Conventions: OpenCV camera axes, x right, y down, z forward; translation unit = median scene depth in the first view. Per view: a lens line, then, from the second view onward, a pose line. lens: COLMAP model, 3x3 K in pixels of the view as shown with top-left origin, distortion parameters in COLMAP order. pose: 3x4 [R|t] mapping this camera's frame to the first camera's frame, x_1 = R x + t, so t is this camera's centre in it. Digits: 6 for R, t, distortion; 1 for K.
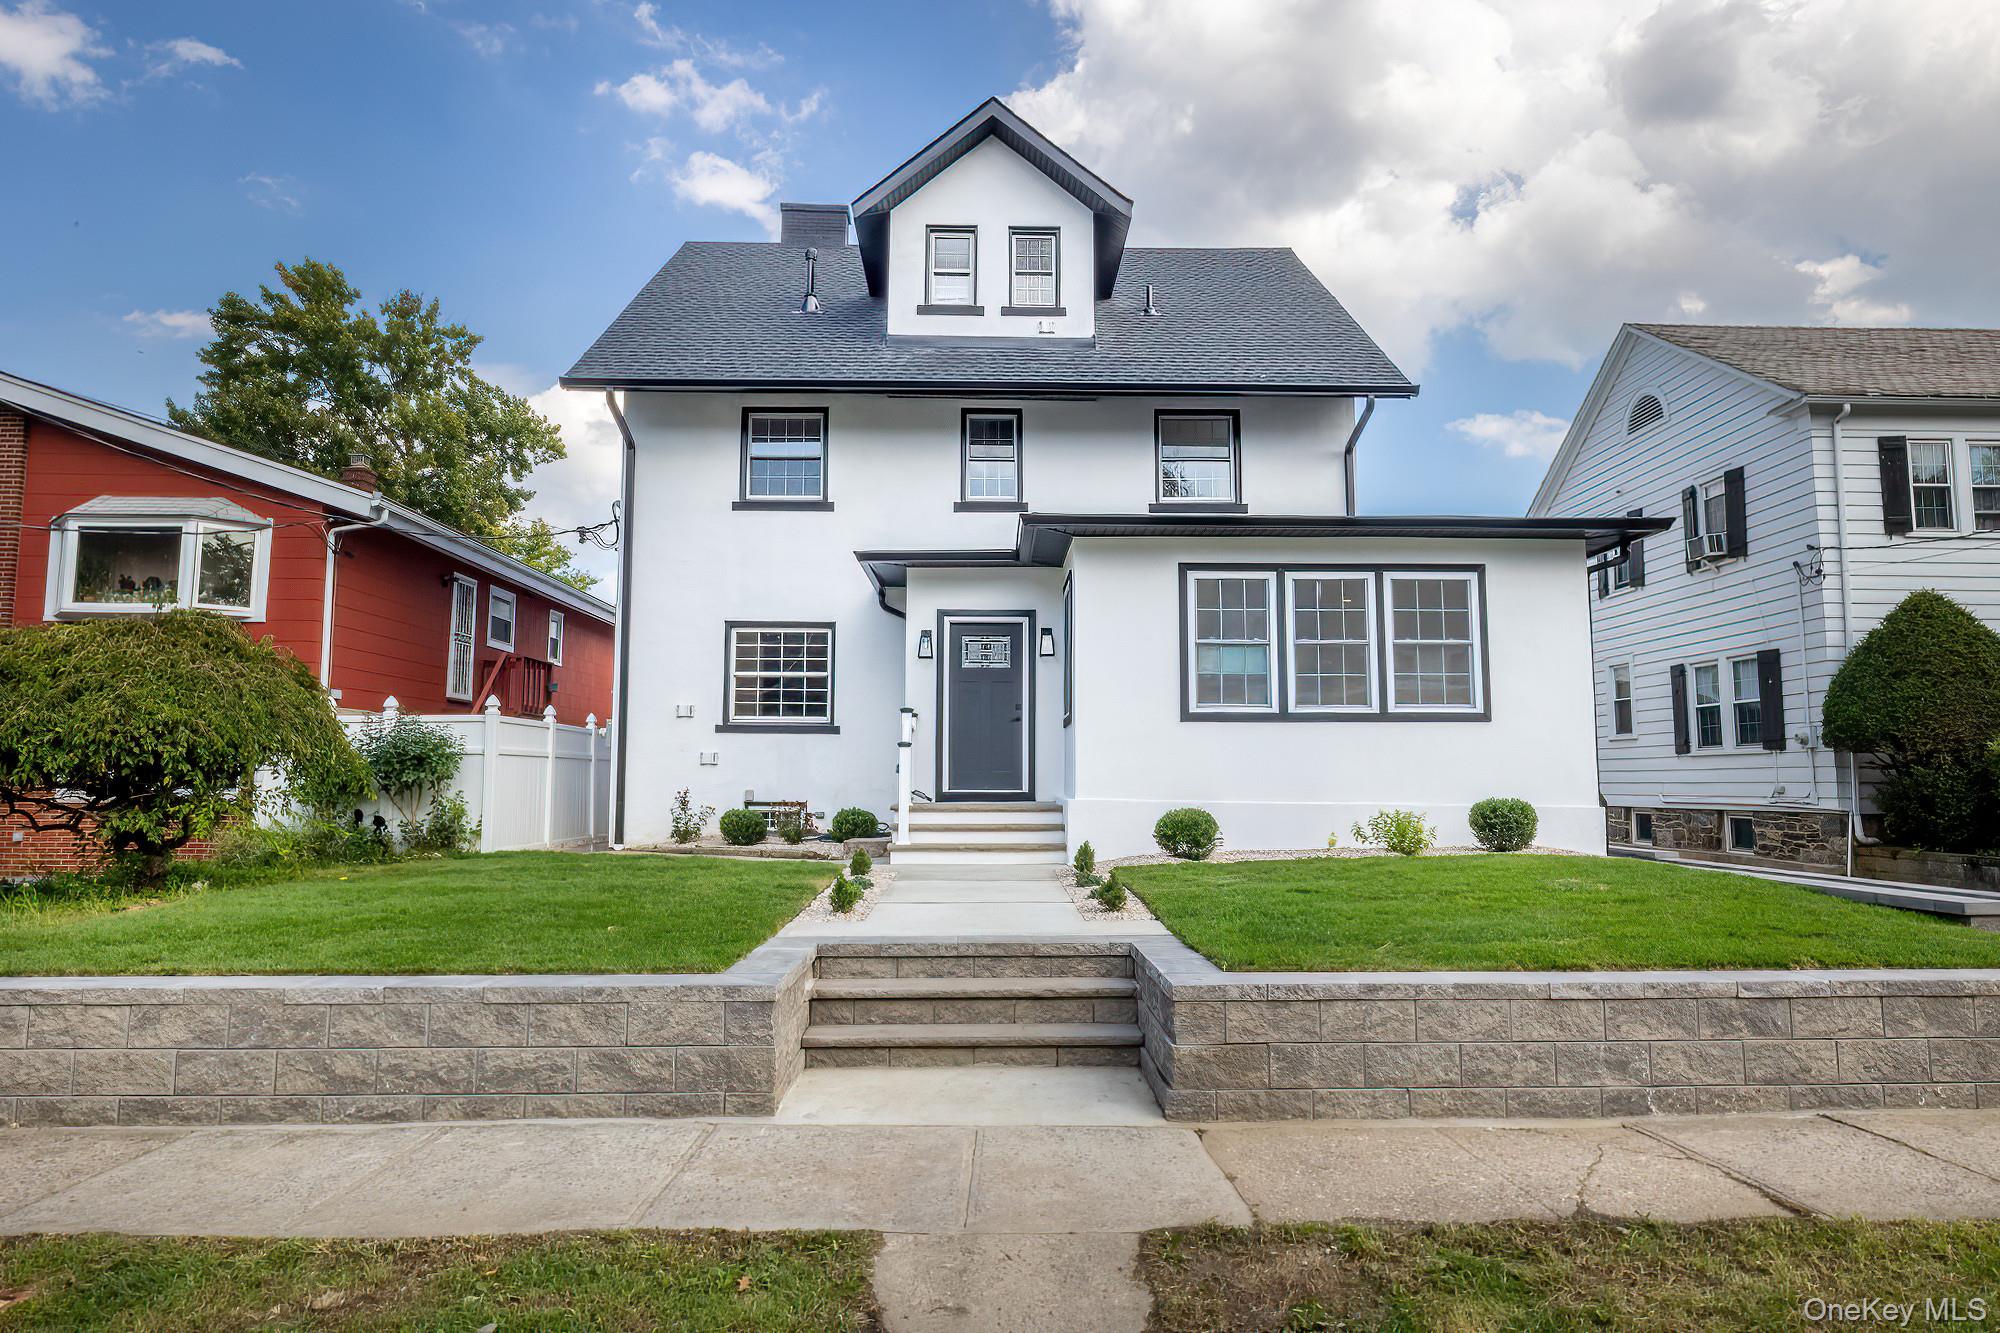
lens RADIAL K [[1137.7, 0, 1008.3], [0, 1137.7, 676.2], [0, 0, 1]] dist [-0.010064, -0.000817]
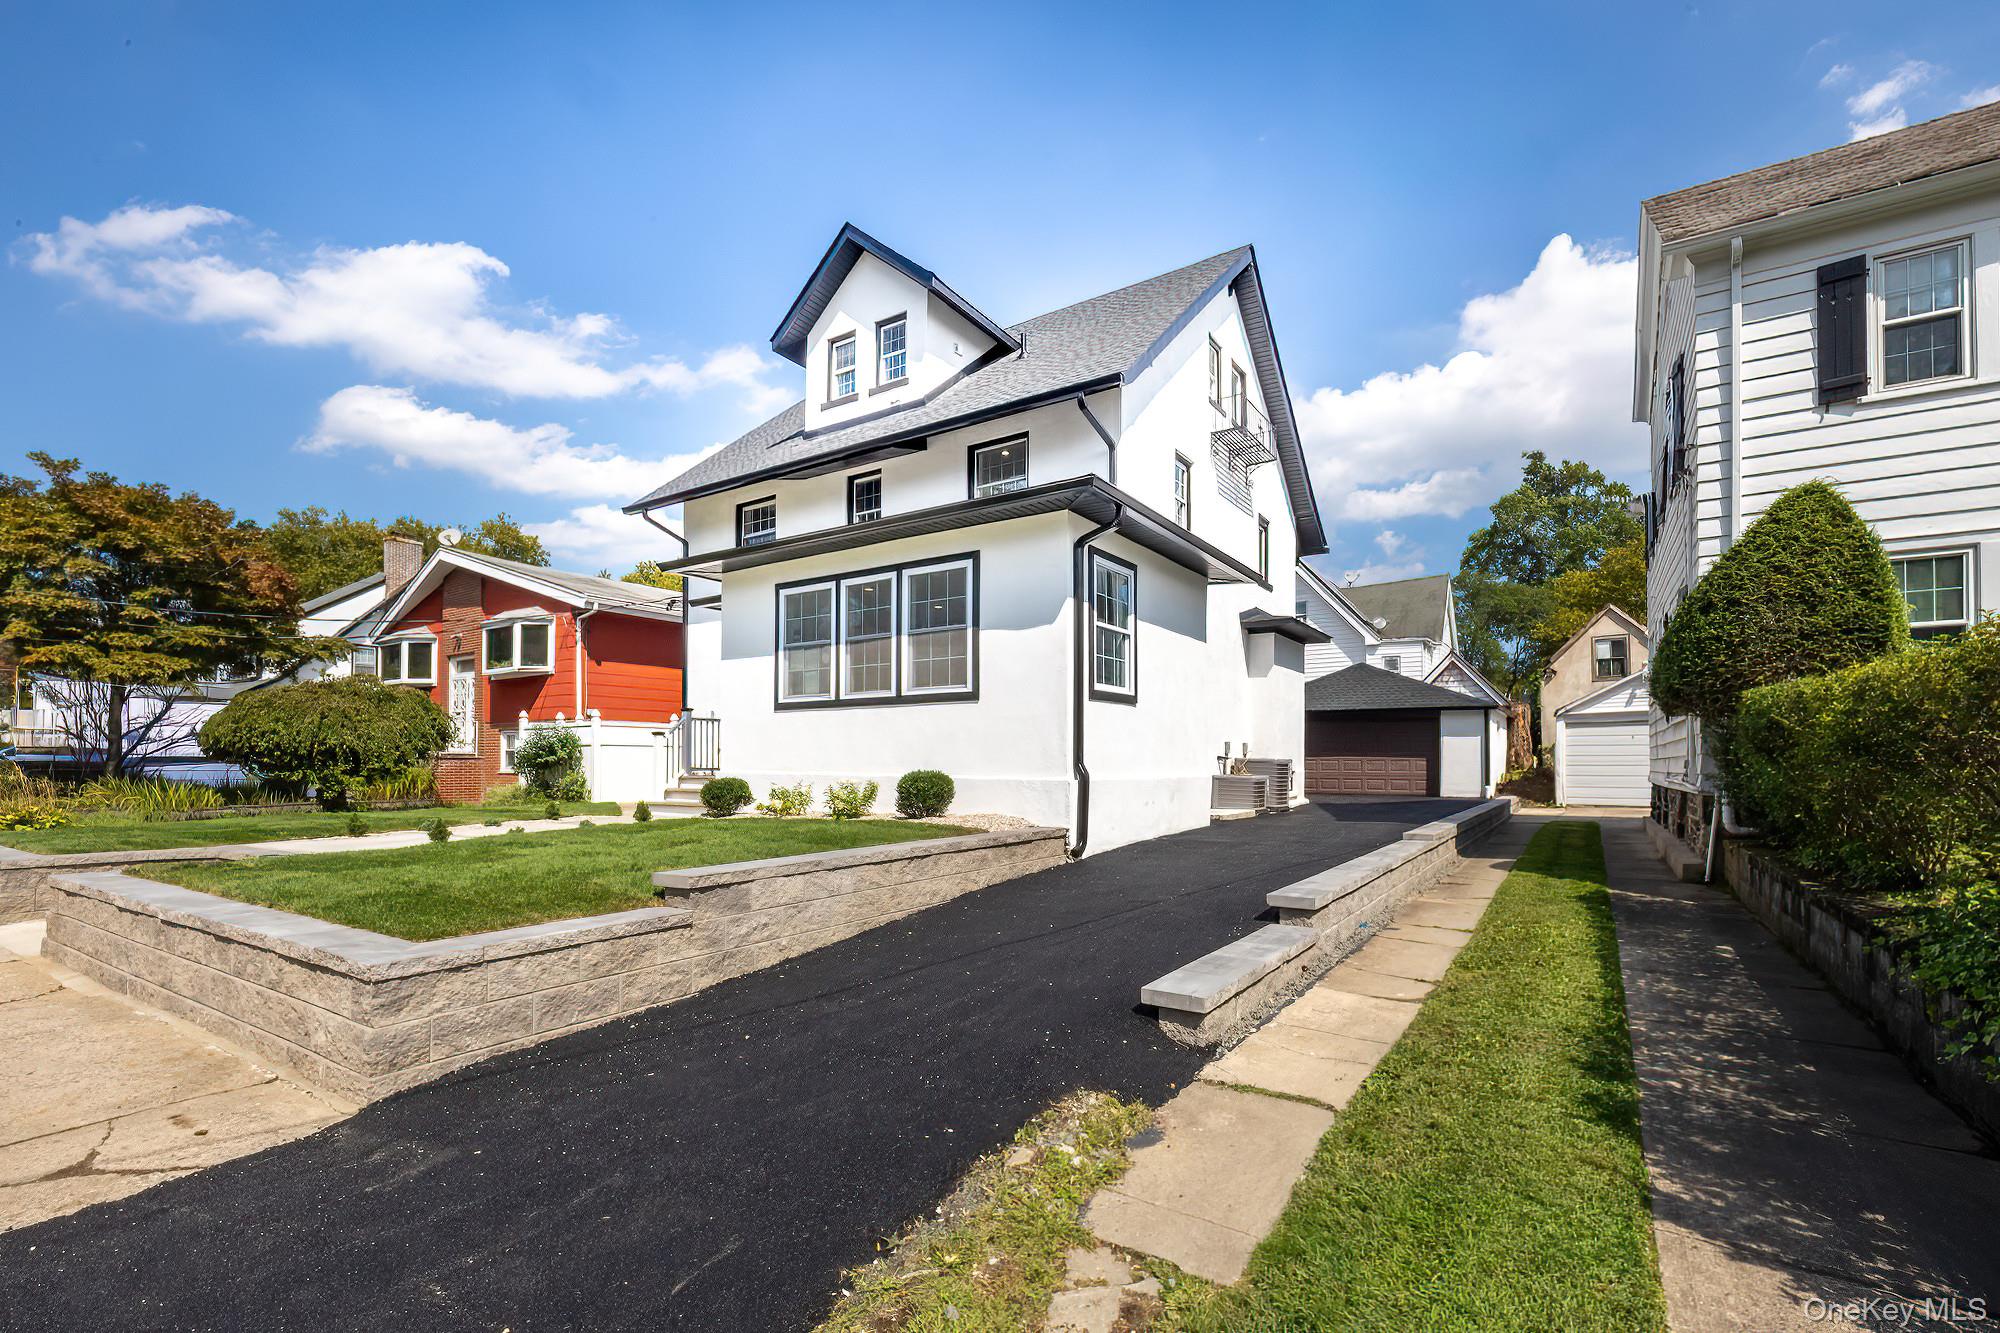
lens RADIAL K [[860.0, 0, 1038.1], [0, 860.0, 759.9], [0, 0, 1]] dist [-0.001691, -0.000018]
pose [[0.833746, -0.005858, -0.552118, 0.720436], [0.052394, 0.996271, 0.068550, 0.034211], [0.549657, -0.086081, 0.830943, 0.283173]]
